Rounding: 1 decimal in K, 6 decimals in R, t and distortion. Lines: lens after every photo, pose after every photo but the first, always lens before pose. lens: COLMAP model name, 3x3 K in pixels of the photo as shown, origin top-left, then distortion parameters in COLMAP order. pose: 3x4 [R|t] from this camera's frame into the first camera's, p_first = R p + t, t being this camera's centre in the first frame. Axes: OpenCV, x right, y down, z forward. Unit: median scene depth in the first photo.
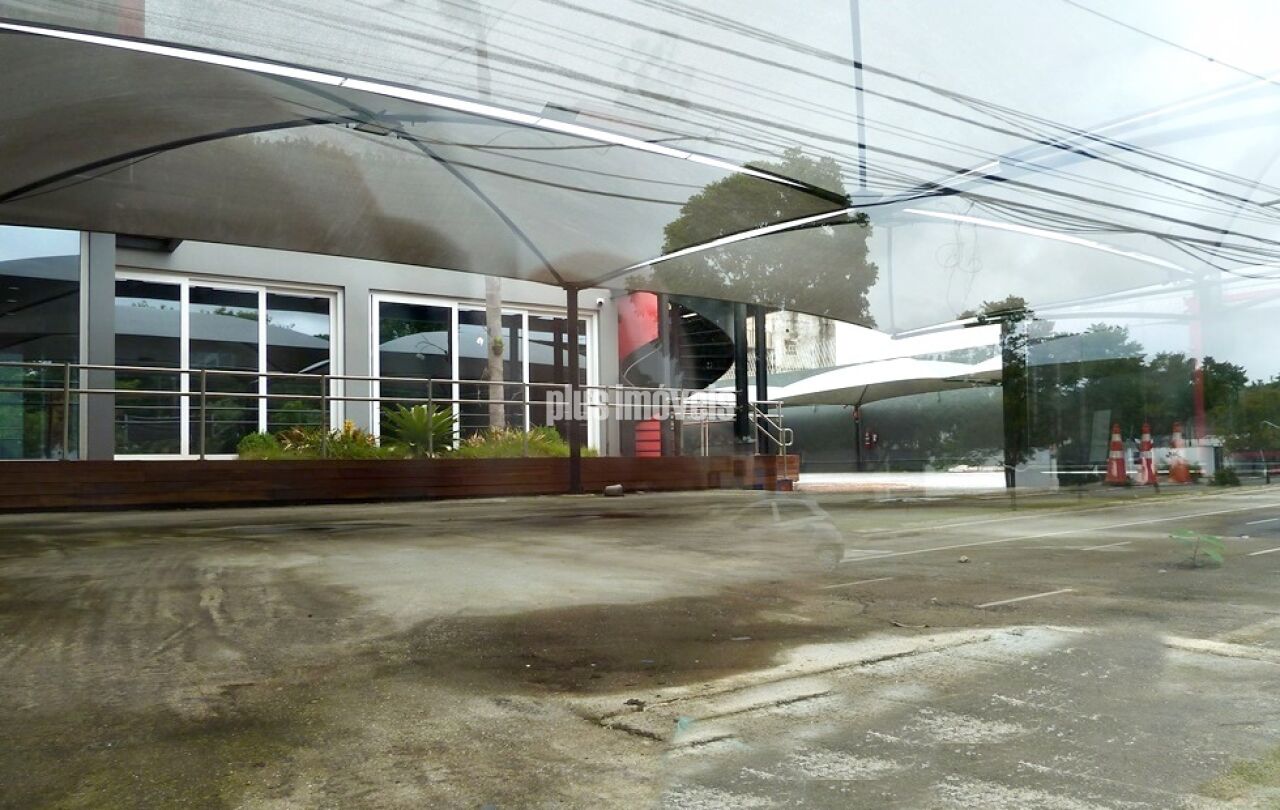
lens RADIAL K [[1050.9, 0, 640.0], [0, 1050.9, 405.0], [0, 0, 1]] dist [0.004114, -0.001542]
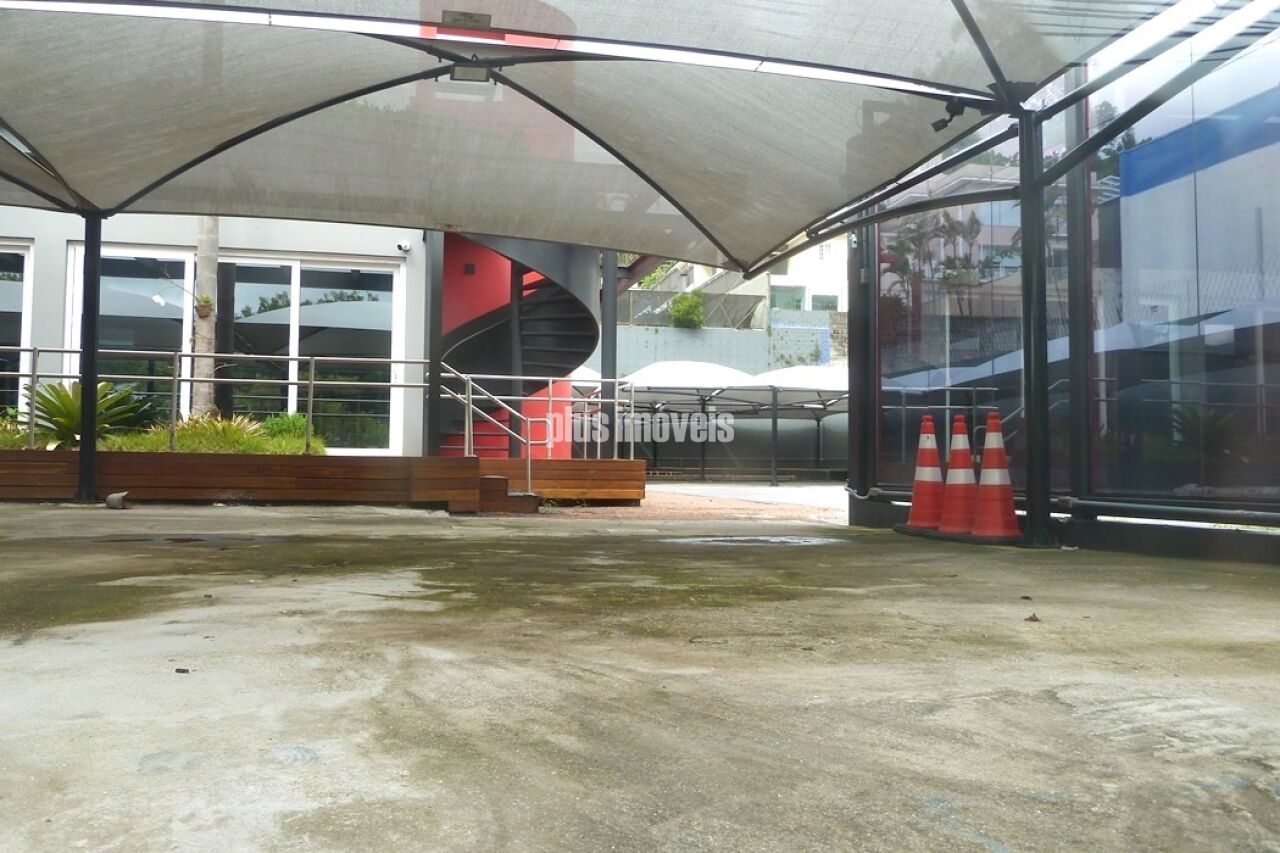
lens RADIAL K [[1129.6, 0, 640.0], [0, 1129.6, 426.5], [0, 0, 1]] dist [-0.010659, 0.000443]
pose [[0.907313, 0.013459, -0.420241, 0.496122], [-0.006276, 0.999810, 0.018470, 0.013756], [0.420409, -0.014121, 0.907225, 0.387749]]
